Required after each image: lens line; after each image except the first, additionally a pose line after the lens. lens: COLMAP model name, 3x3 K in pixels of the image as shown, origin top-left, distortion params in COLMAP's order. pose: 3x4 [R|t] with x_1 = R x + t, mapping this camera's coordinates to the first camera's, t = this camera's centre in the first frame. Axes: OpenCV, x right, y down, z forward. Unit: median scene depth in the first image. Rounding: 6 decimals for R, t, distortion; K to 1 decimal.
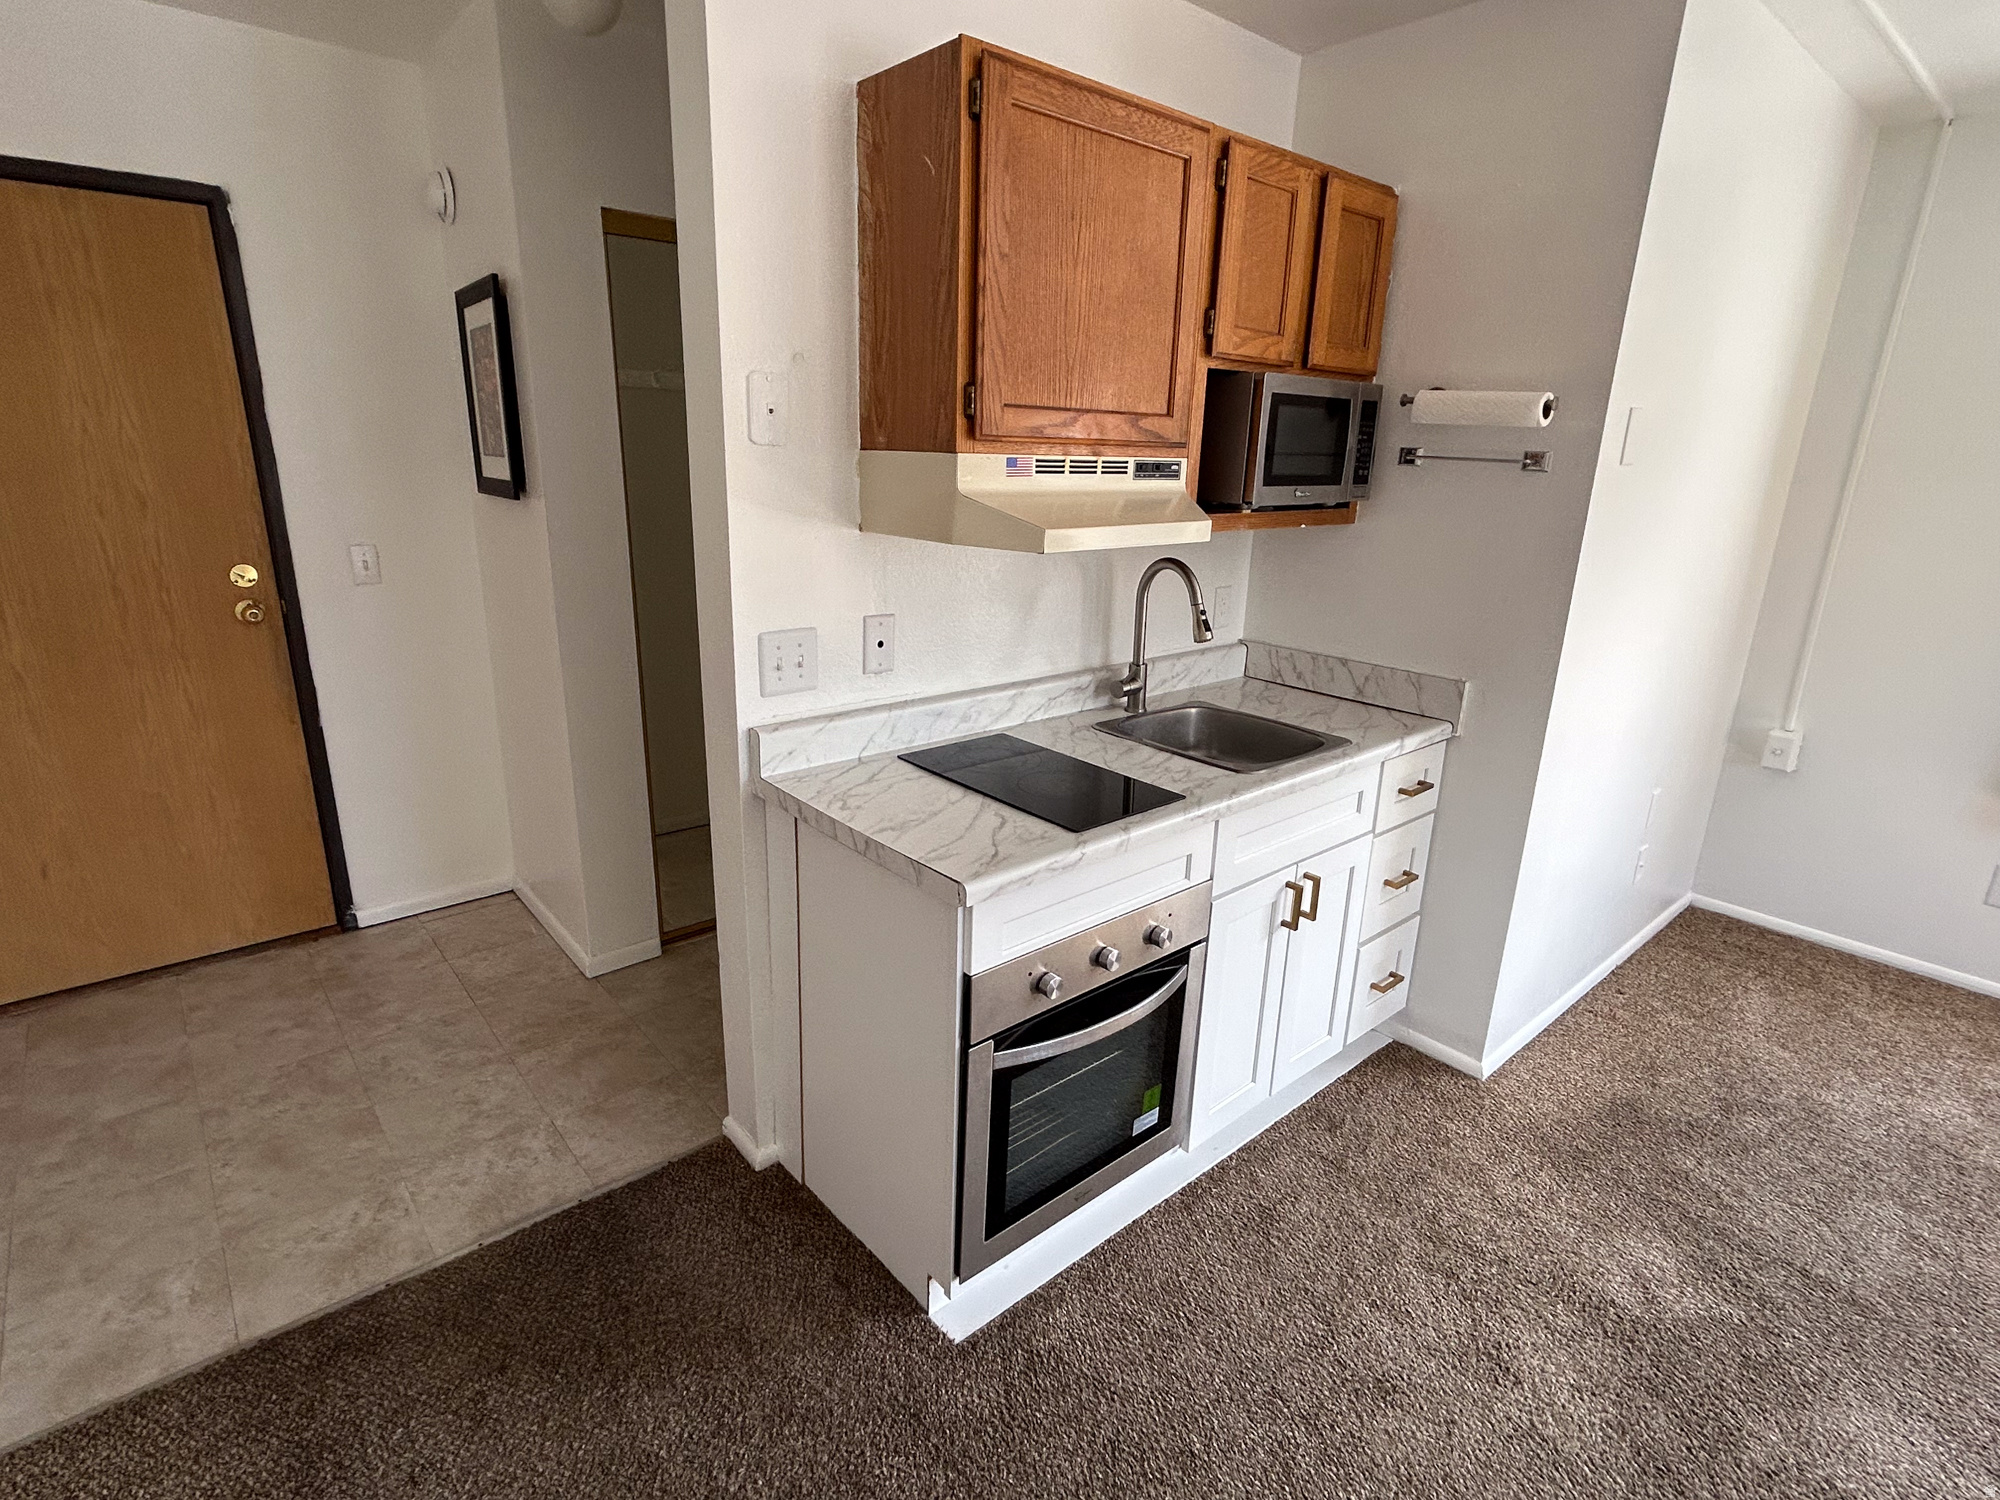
lens RADIAL K [[1004.9, 0, 992.5], [0, 1004.9, 745.2], [0, 0, 1]] dist [-0.005406, 0.007258]
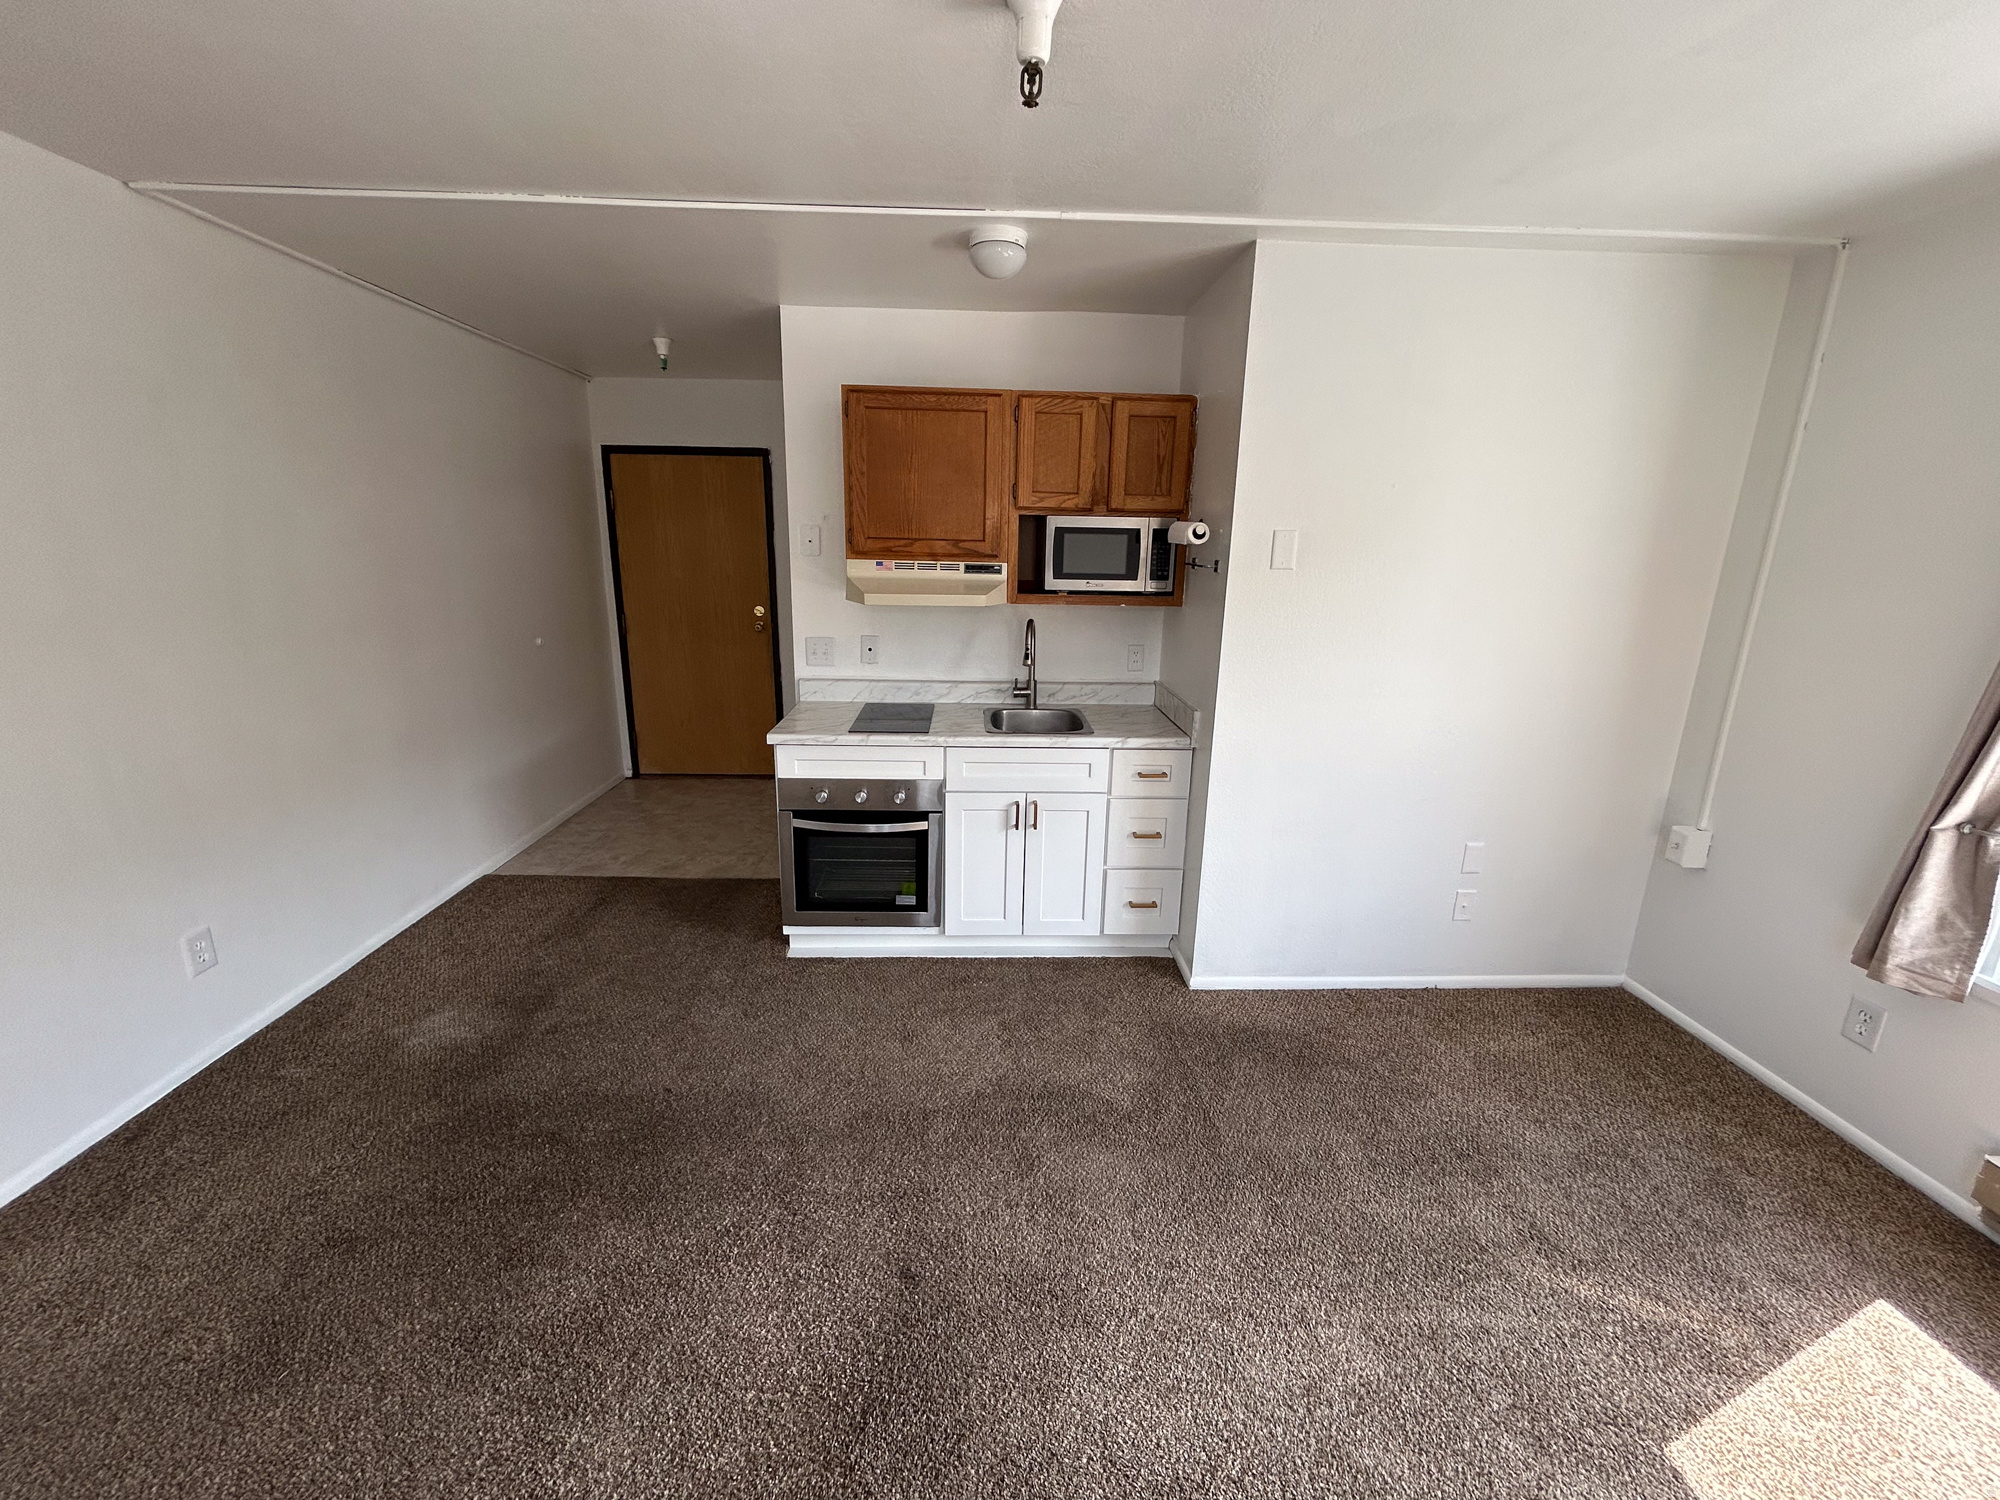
lens RADIAL K [[808.0, 0, 1000.7], [0, 808.0, 748.5], [0, 0, 1]] dist [-0.000099, 0.000124]
pose [[0.784007, 0.146151, -0.603301, 1.132906], [-0.178756, 0.983875, 0.006048, 0.042293], [0.594457, 0.103102, 0.797491, -0.153224]]
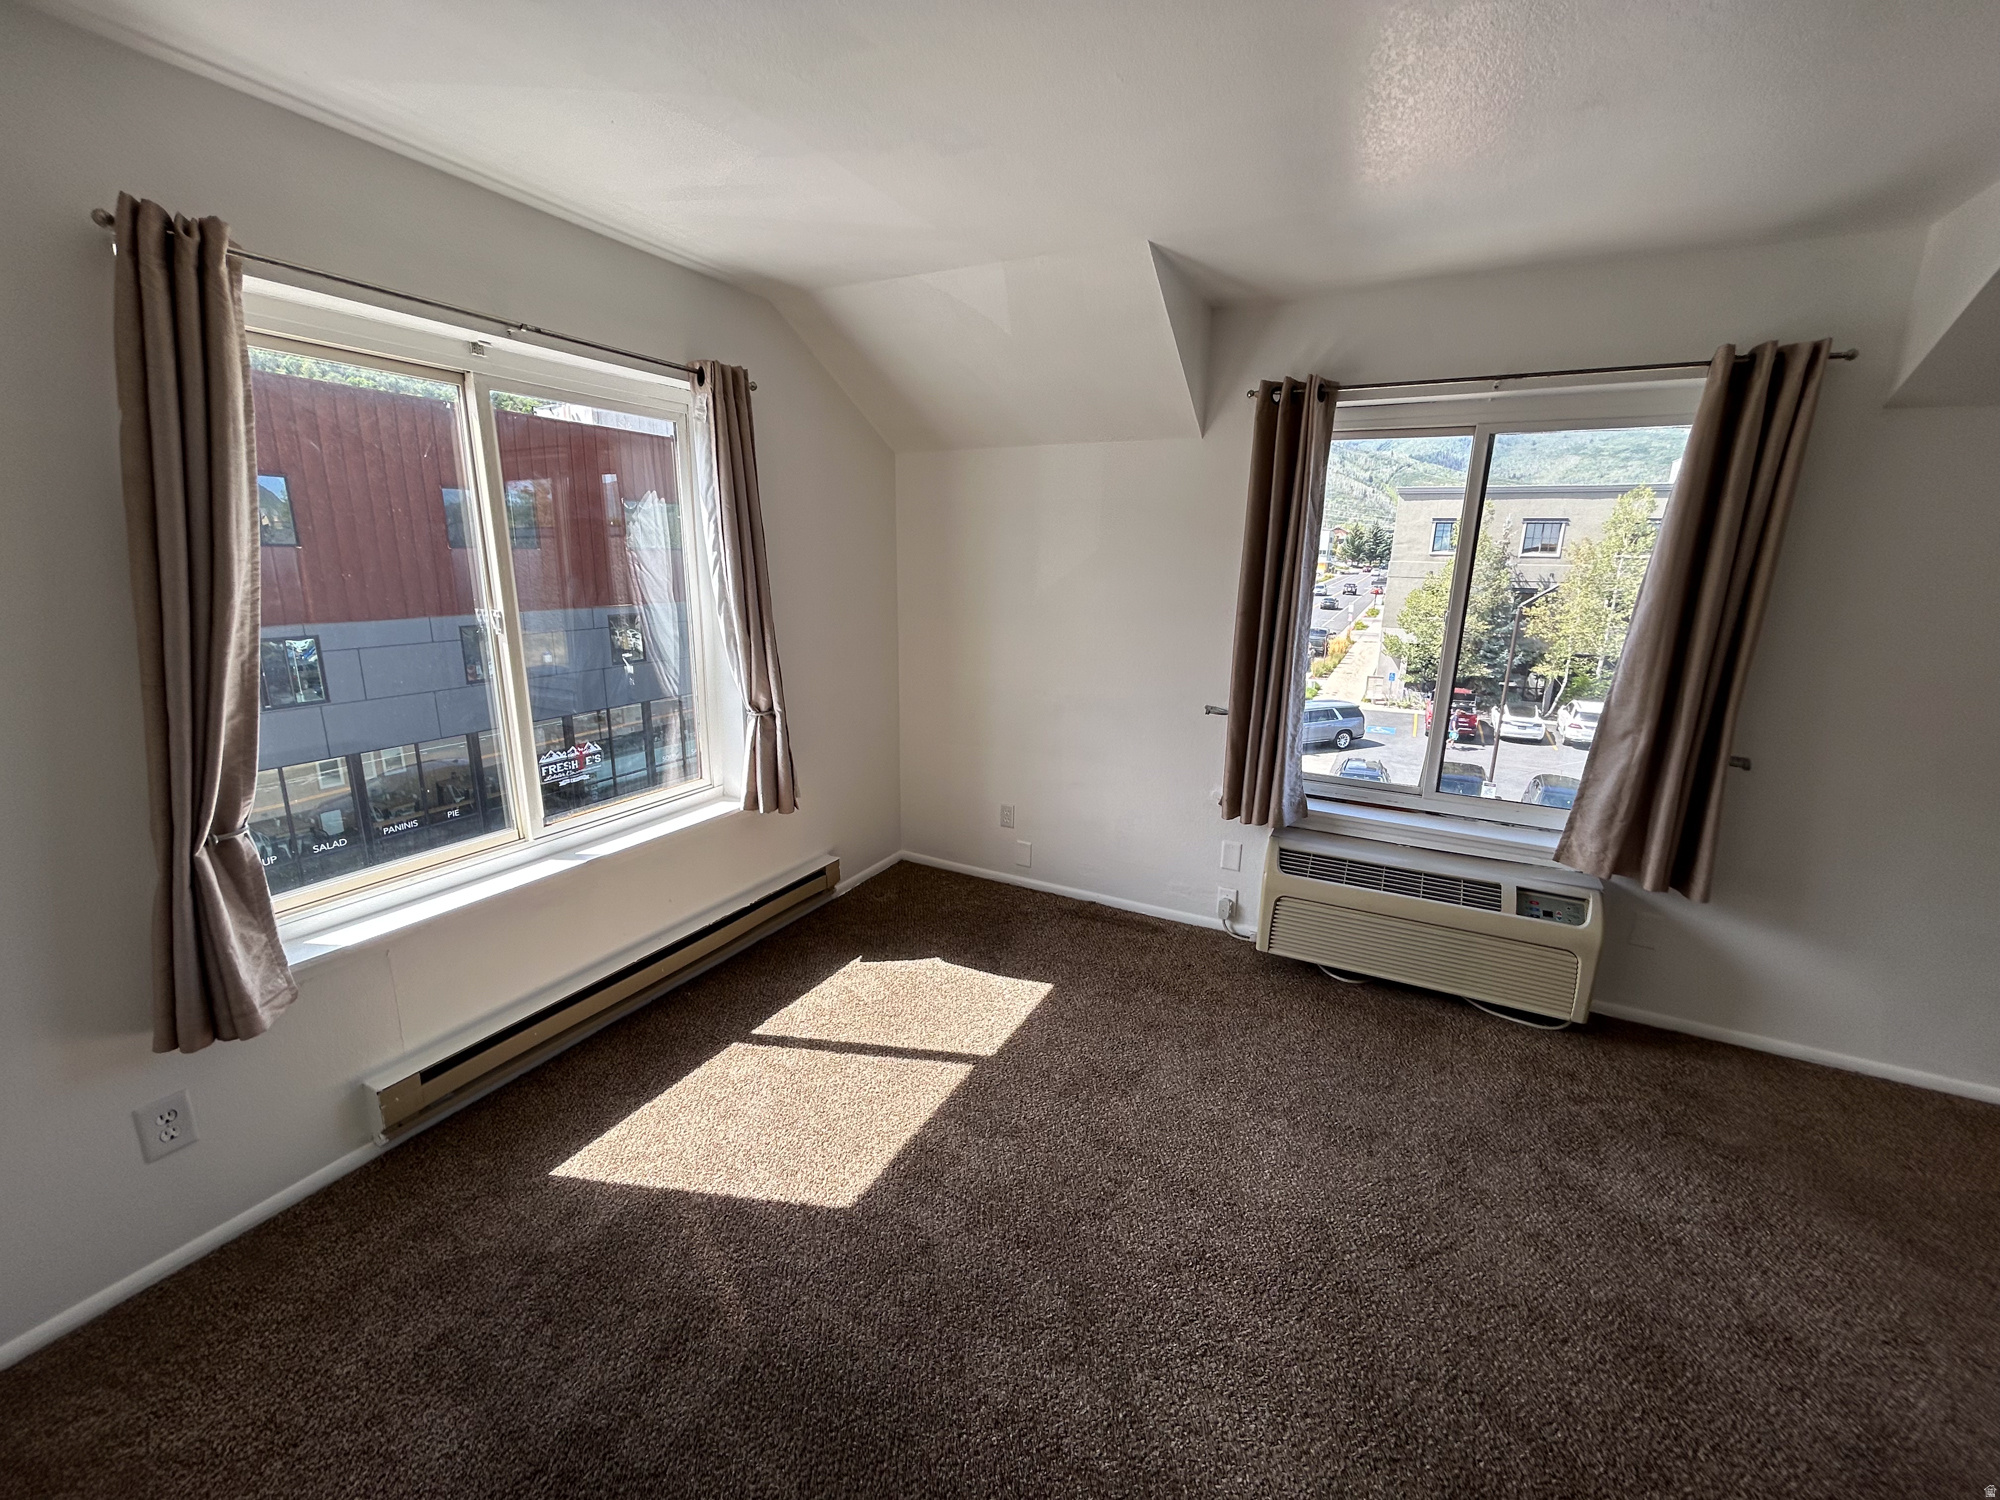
lens RADIAL K [[808.0, 0, 1000.8], [0, 808.0, 746.4], [0, 0, 1]] dist [-0.000099, 0.000124]
pose [[-0.374632, -0.249079, 0.893090, 0.467645], [0.240367, 0.904216, 0.353011, -0.239628], [-0.895474, 0.346919, -0.278878, 0.742946]]
